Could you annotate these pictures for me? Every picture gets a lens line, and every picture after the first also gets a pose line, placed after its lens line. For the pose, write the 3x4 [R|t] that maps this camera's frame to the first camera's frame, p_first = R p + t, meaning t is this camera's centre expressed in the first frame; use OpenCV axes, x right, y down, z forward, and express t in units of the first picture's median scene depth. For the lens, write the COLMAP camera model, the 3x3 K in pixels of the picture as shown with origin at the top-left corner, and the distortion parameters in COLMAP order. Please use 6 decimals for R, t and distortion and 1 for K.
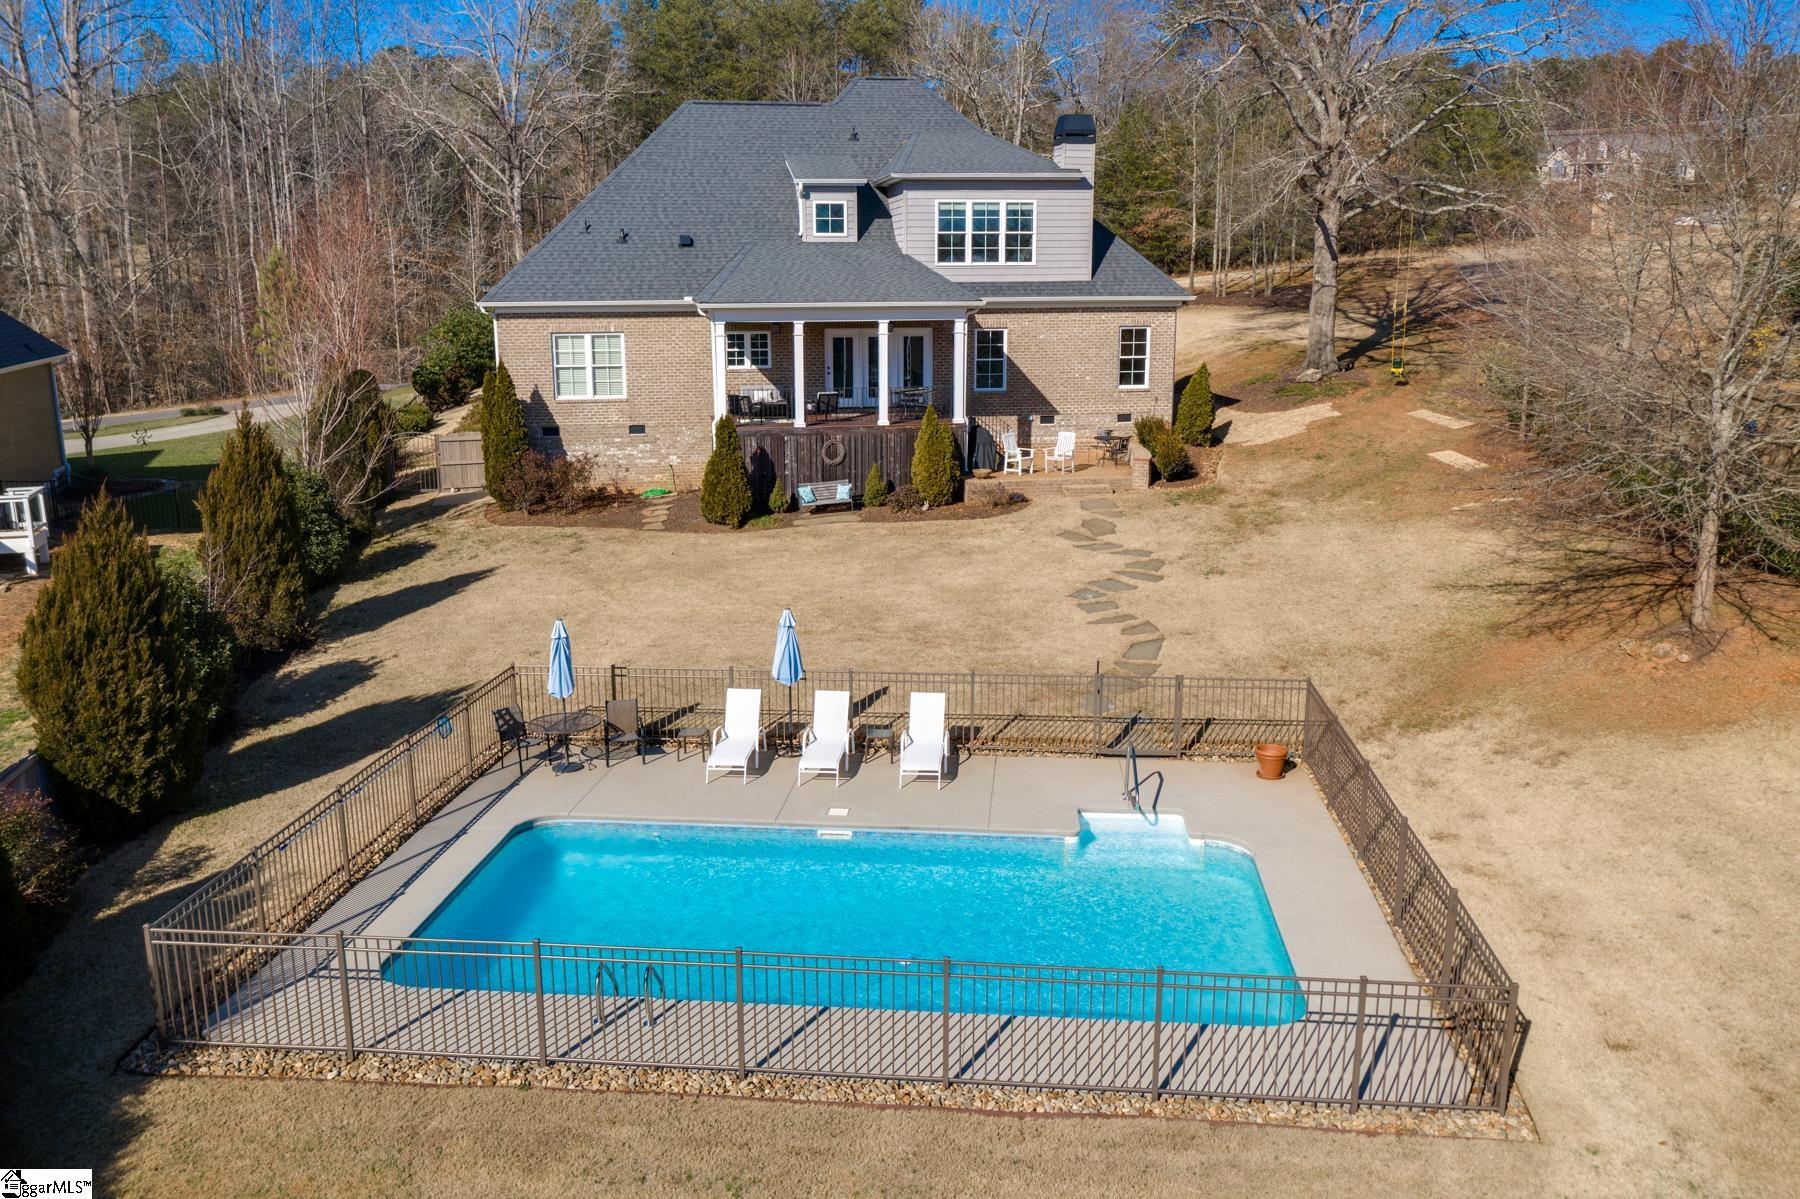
lens RADIAL K [[1437.1, 0, 923.1], [0, 1437.1, 609.7], [0, 0, 1]] dist [-0.001374, -0.001462]
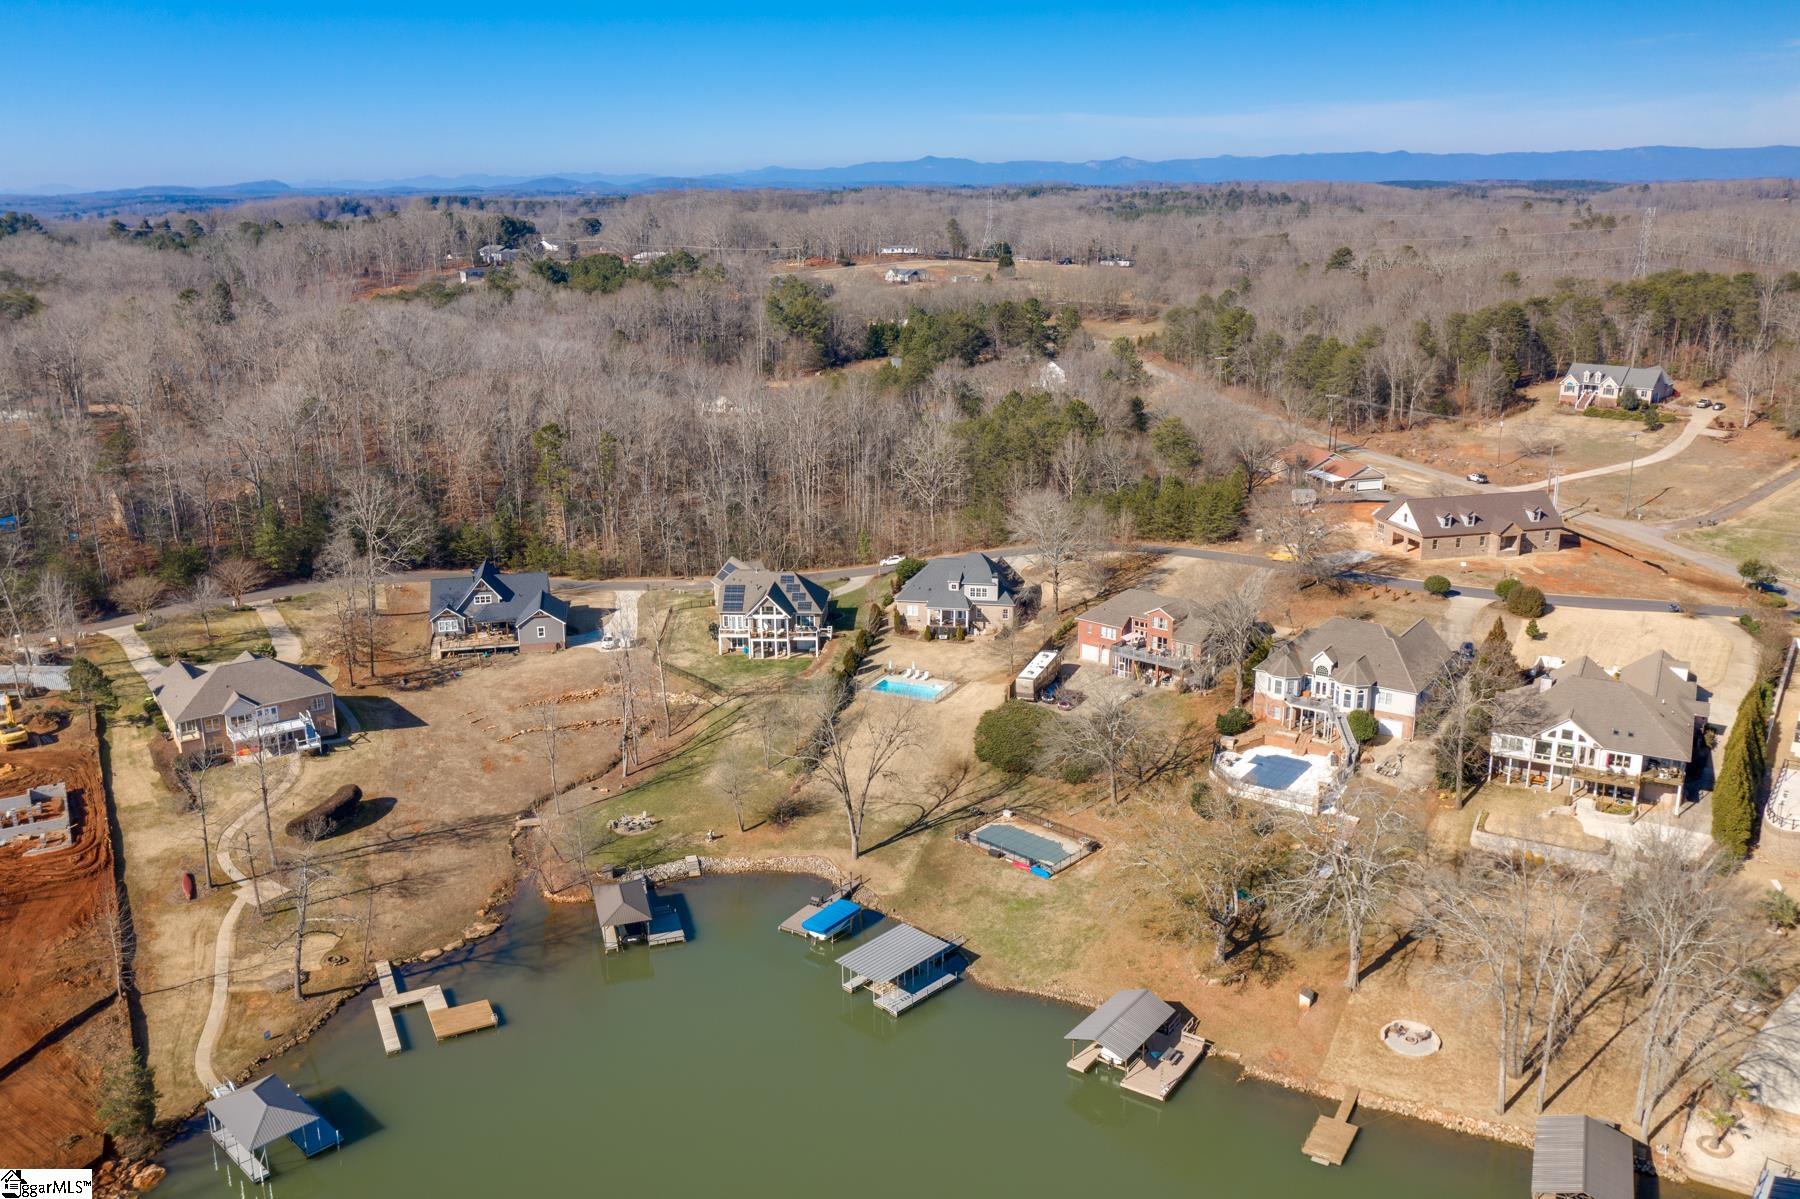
lens RADIAL K [[1438.4, 0, 900.0], [0, 1438.4, 599.5], [0, 0, 1]] dist [0.000278, -0.003269]
pose [[0.931276, 0.093250, -0.352178, 1.944347], [-0.076706, 0.995206, 0.060674, -0.606666], [0.356147, -0.029490, 0.933964, -4.910205]]
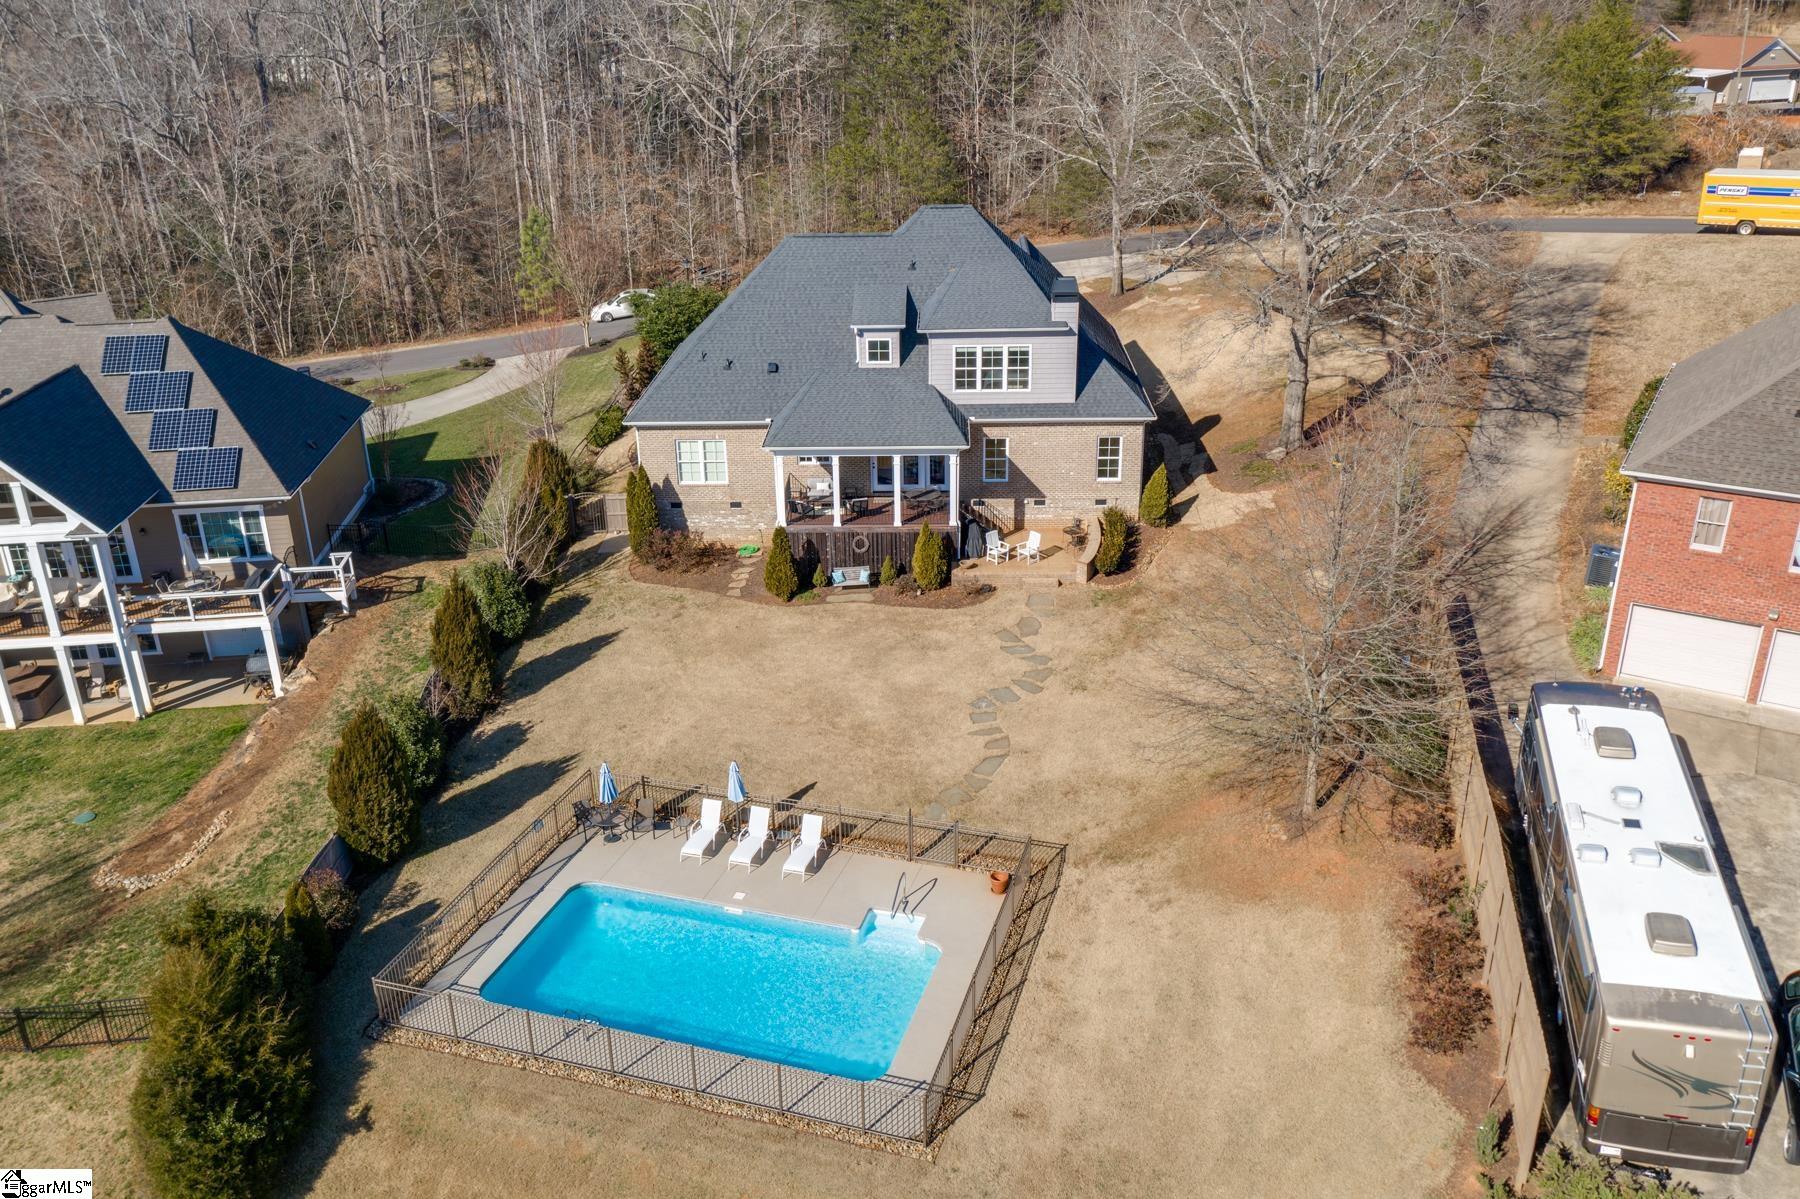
lens RADIAL K [[1438.4, 0, 900.0], [0, 1438.4, 599.5], [0, 0, 1]] dist [0.000278, -0.003269]
pose [[0.976677, 0.071694, -0.202393, 0.263556], [-0.036497, 0.984323, 0.172557, -0.300755], [0.211591, -0.161146, 0.963982, -0.352960]]
